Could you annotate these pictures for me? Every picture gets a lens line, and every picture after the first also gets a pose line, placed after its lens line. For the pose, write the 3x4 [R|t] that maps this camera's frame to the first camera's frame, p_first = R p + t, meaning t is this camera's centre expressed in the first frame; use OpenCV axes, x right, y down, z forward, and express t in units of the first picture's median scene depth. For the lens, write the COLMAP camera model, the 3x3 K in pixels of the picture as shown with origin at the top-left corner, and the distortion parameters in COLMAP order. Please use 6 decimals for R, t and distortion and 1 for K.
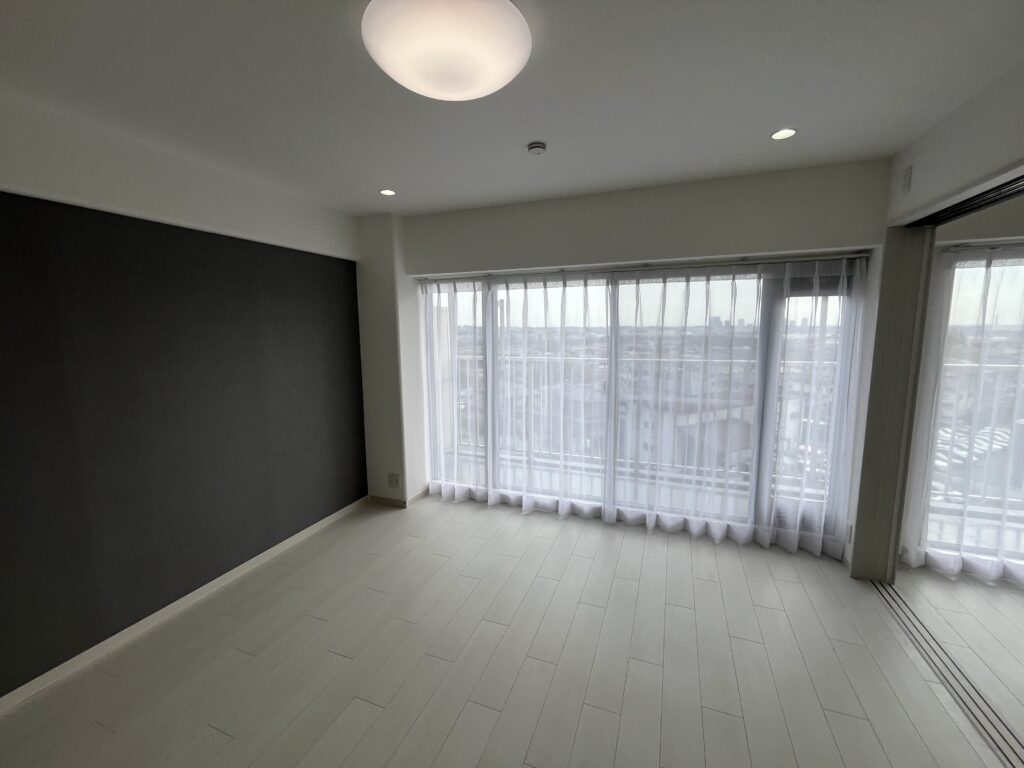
lens RADIAL K [[417.0, 0, 505.8], [0, 417.0, 382.1], [0, 0, 1]] dist [-0.011925, 0.002010]
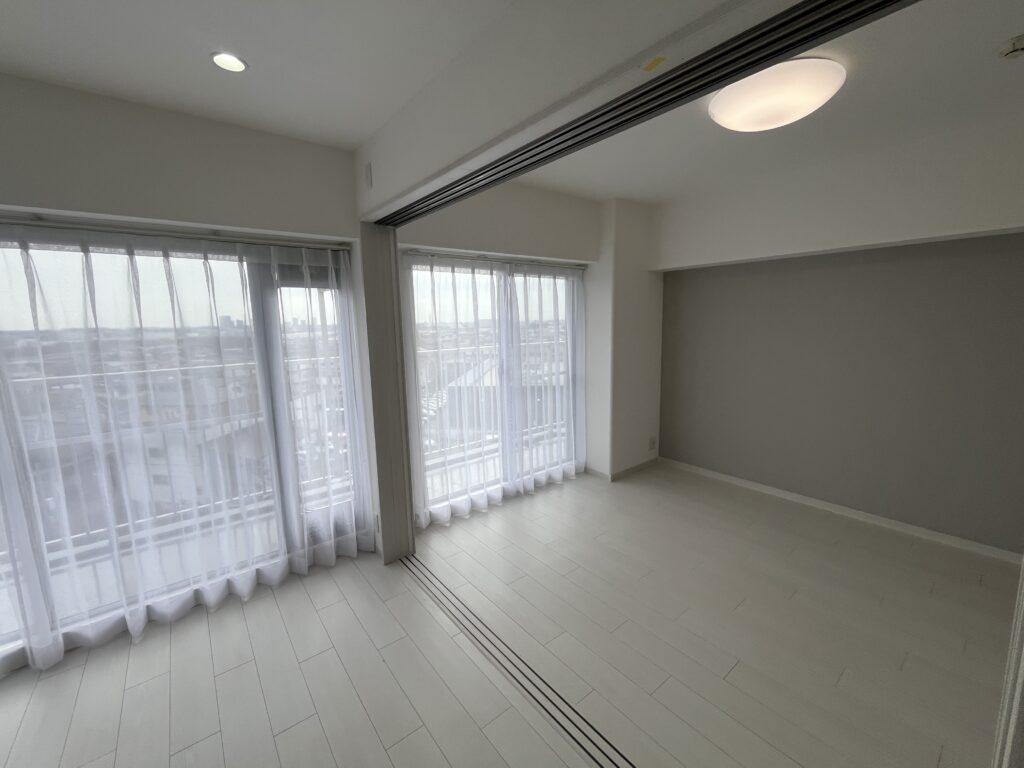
lens RADIAL K [[417.0, 0, 511.9], [0, 417.0, 382.2], [0, 0, 1]] dist [-0.011925, 0.002010]
pose [[0.497773, -0.126813, 0.857986, 0.146903], [0.127938, 0.989167, 0.071977, -0.008328], [-0.857819, 0.073941, 0.508605, 0.151704]]
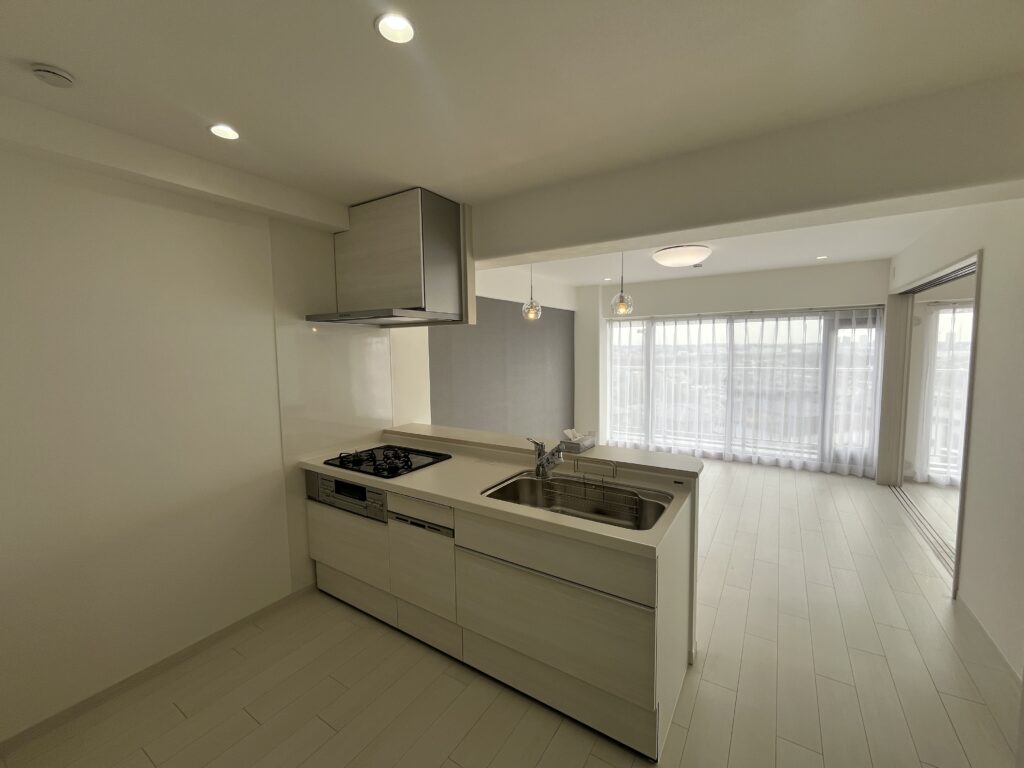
lens RADIAL K [[417.0, 0, 509.6], [0, 417.0, 384.5], [0, 0, 1]] dist [-0.011925, 0.002010]
pose [[0.982768, 0.010985, -0.184519, -0.359447], [-0.018515, 0.999062, -0.039137, 0.121909], [0.183916, 0.041879, 0.982049, -0.951657]]
